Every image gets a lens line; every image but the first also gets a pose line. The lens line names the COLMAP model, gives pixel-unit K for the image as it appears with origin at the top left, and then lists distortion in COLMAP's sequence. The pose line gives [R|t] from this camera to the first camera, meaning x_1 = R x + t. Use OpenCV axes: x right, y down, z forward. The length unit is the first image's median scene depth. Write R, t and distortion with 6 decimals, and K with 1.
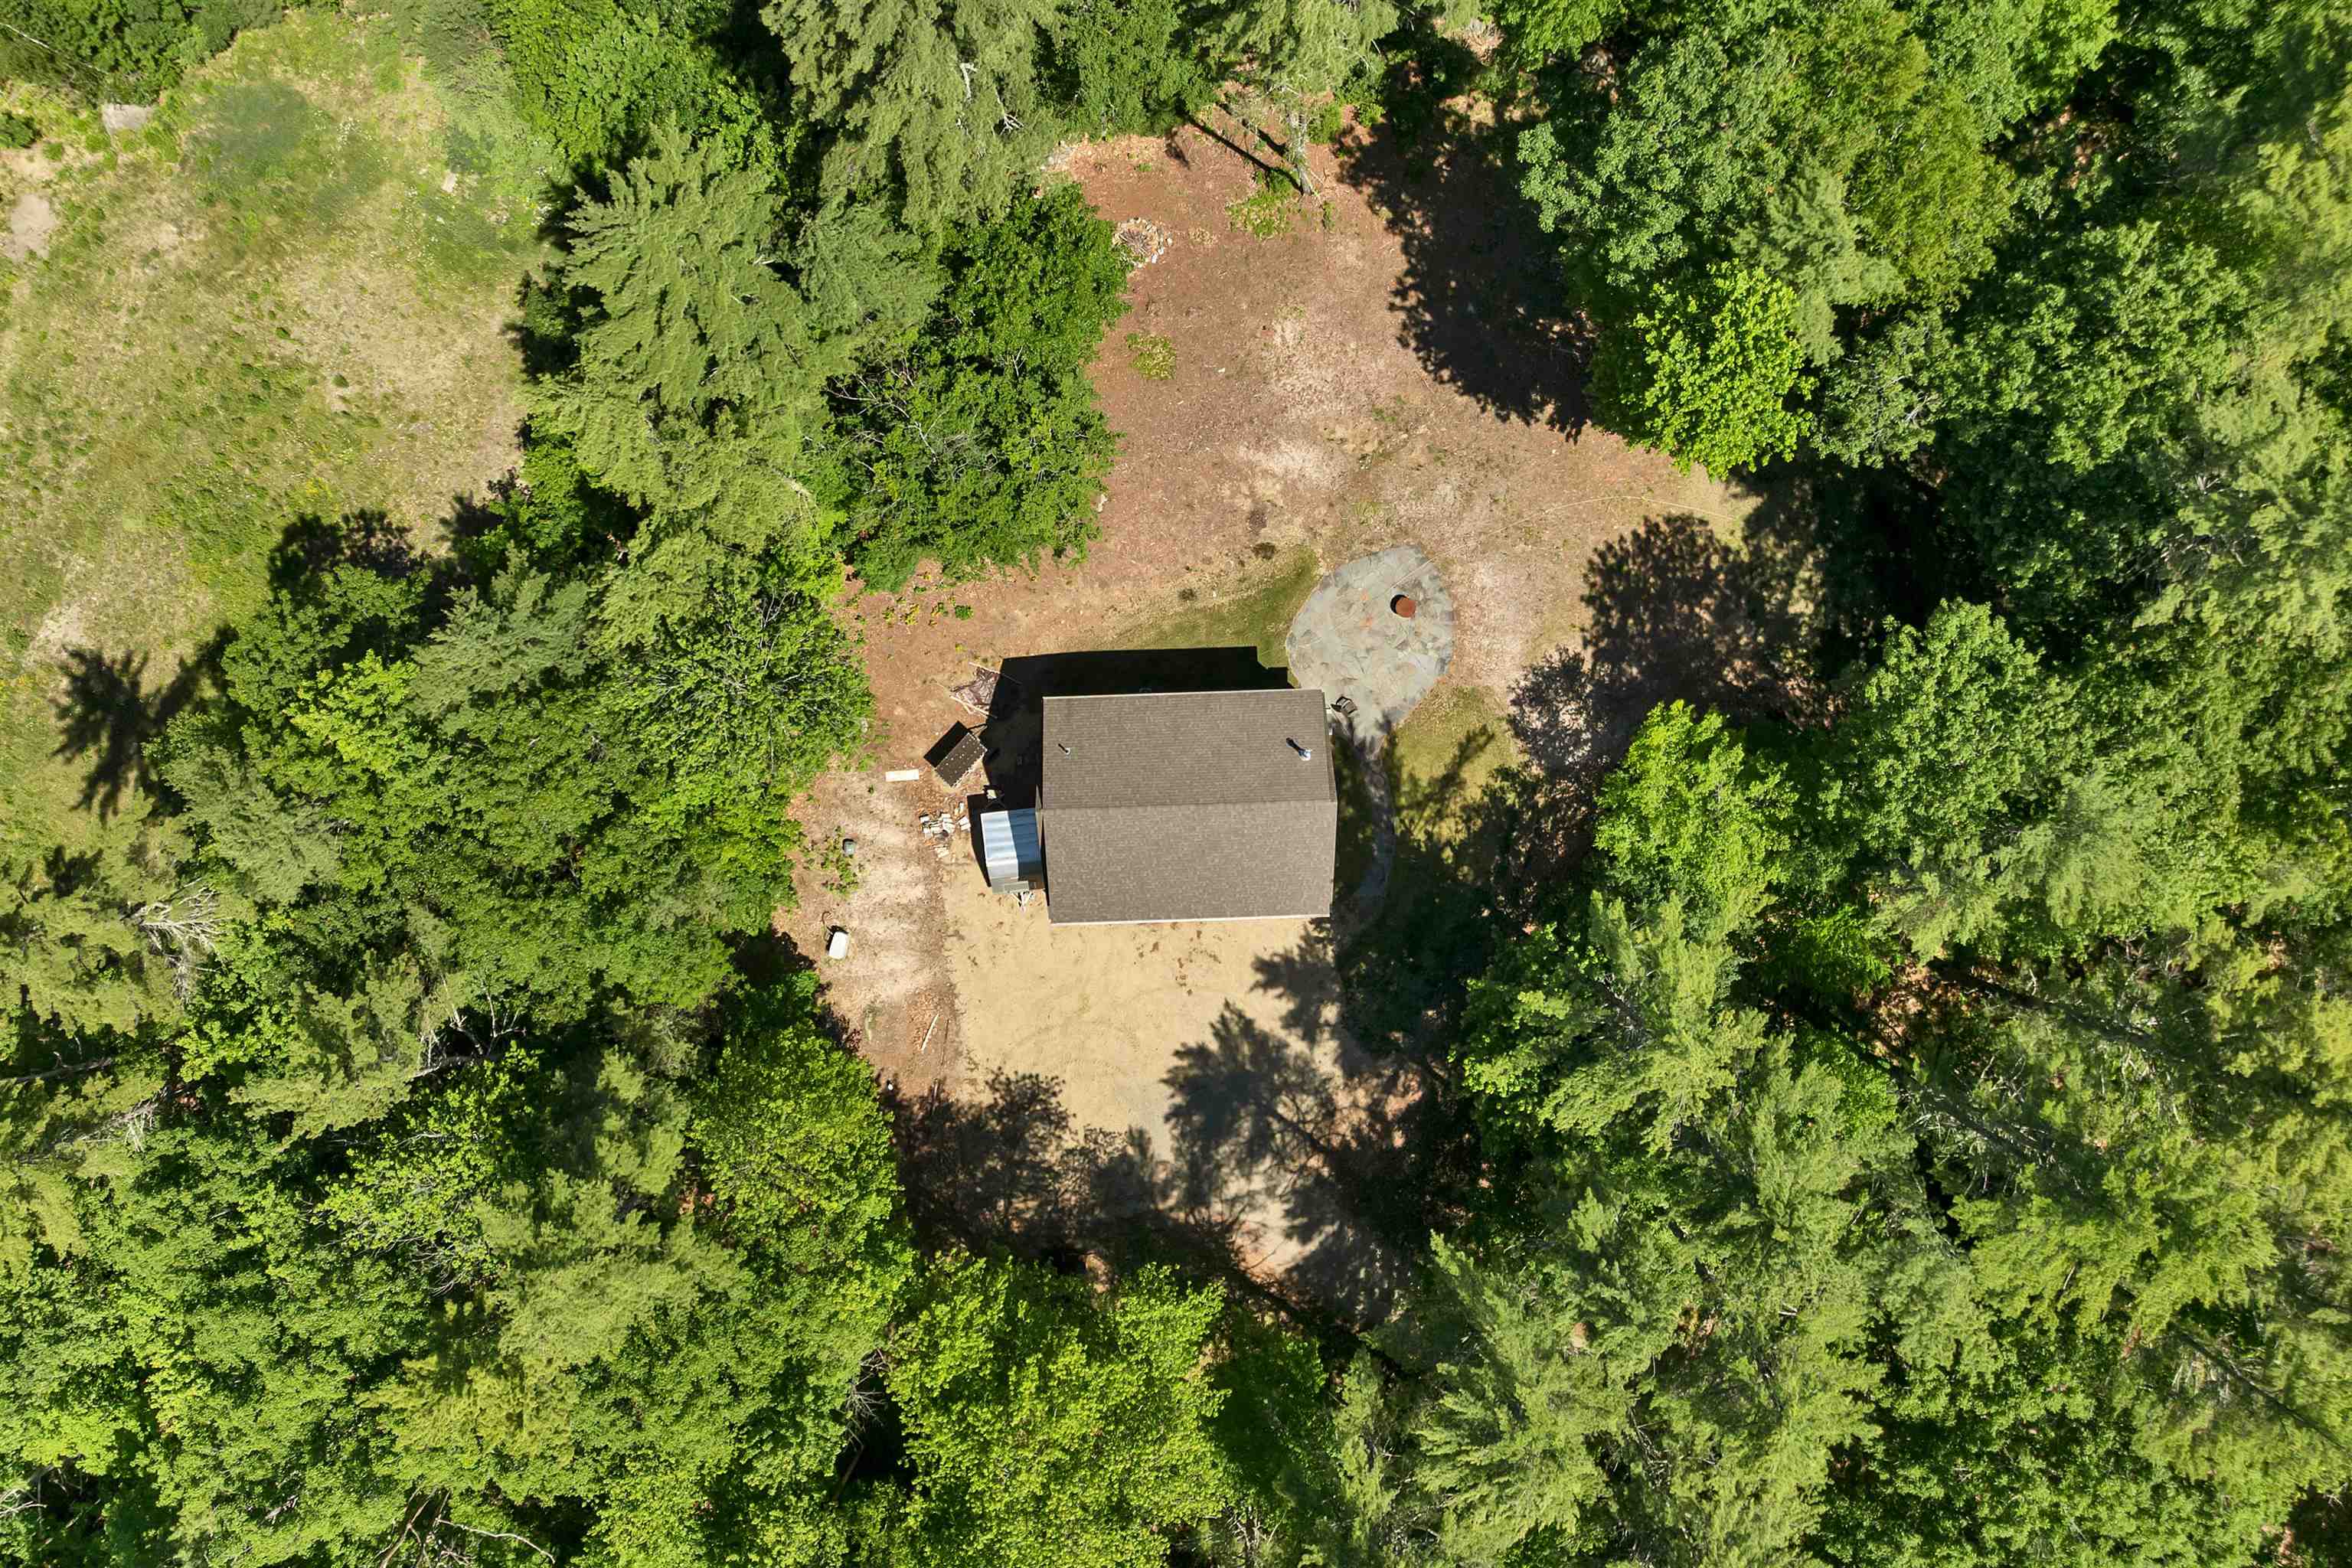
lens RADIAL K [[1688.6, 0, 1182.5], [0, 1688.6, 756.8], [0, 0, 1]] dist [-0.038331, -0.002878]
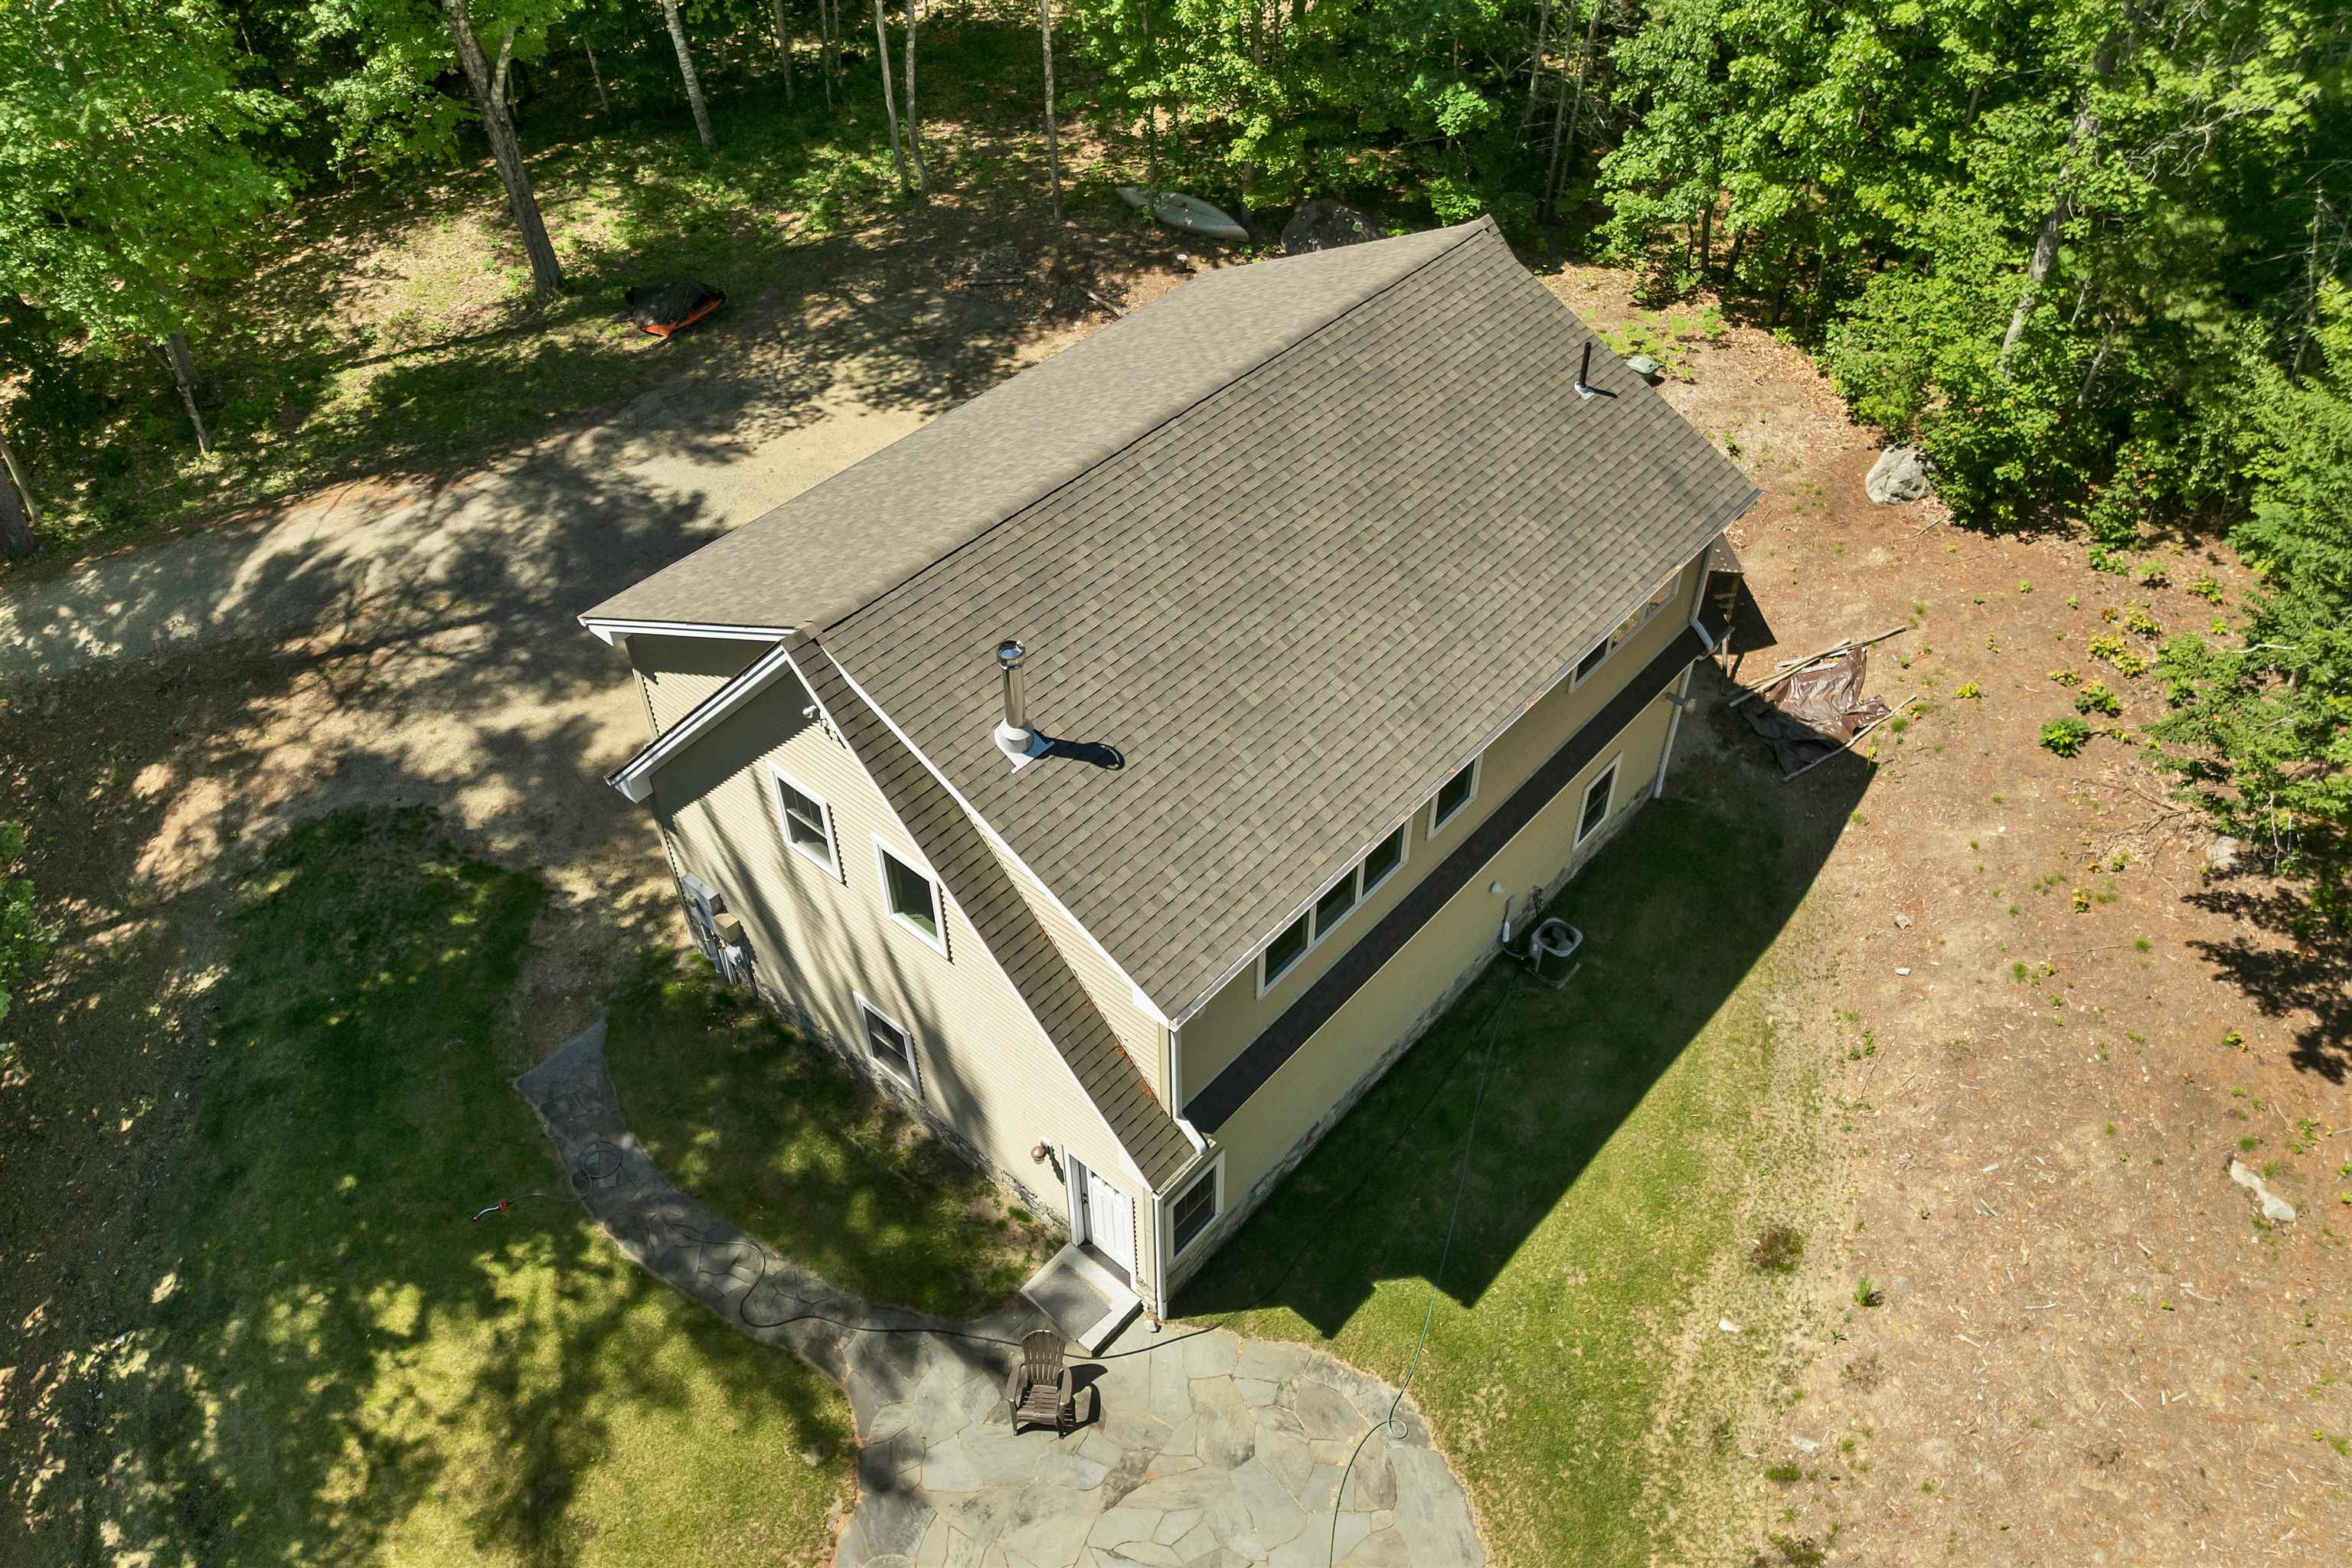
lens RADIAL K [[1688.6, 0, 1182.8], [0, 1688.6, 770.7], [0, 0, 1]] dist [-0.038331, -0.002878]
pose [[-0.680358, 0.510370, -0.525962, 0.167061], [-0.732306, -0.445028, 0.515439, -0.129464], [0.028997, 0.735848, 0.676525, 0.762201]]
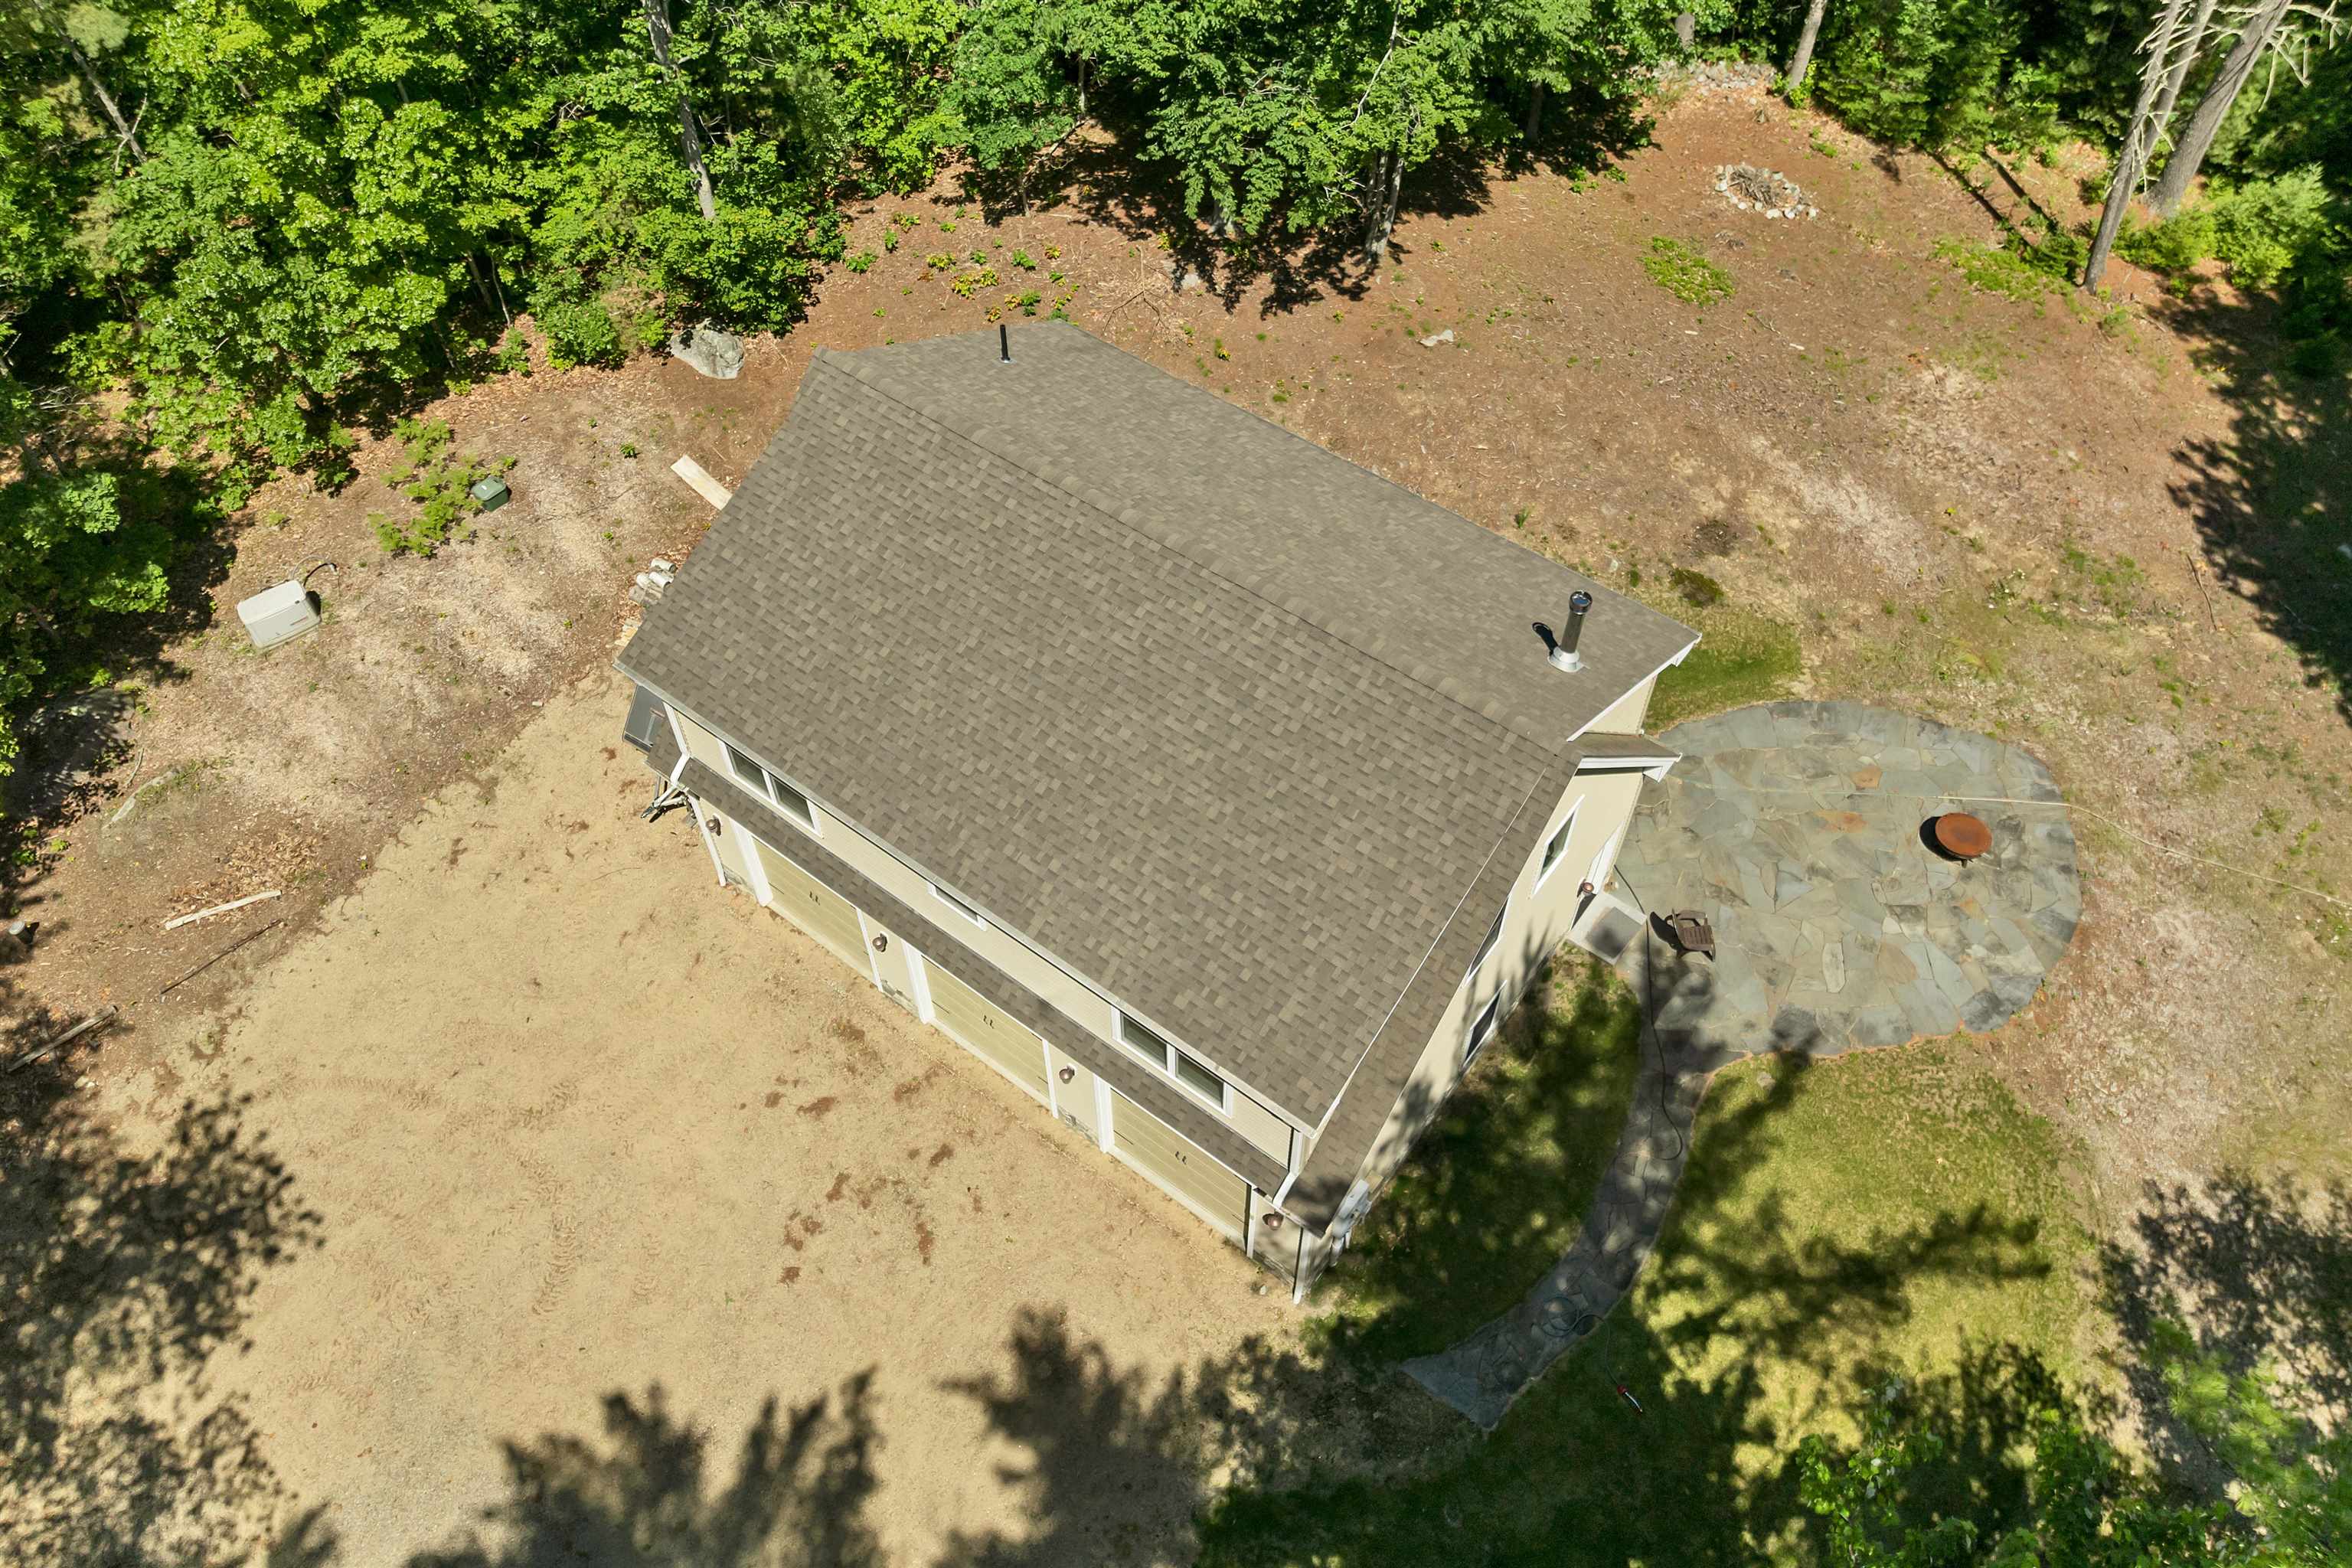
lens RADIAL K [[1688.6, 0, 1189.6], [0, 1688.6, 765.1], [0, 0, 1]] dist [-0.038331, -0.002878]
pose [[0.776705, 0.500650, -0.382203, 0.132529], [-0.629847, 0.621961, -0.465251, 0.178653], [0.004788, 0.602092, 0.798412, 0.692797]]
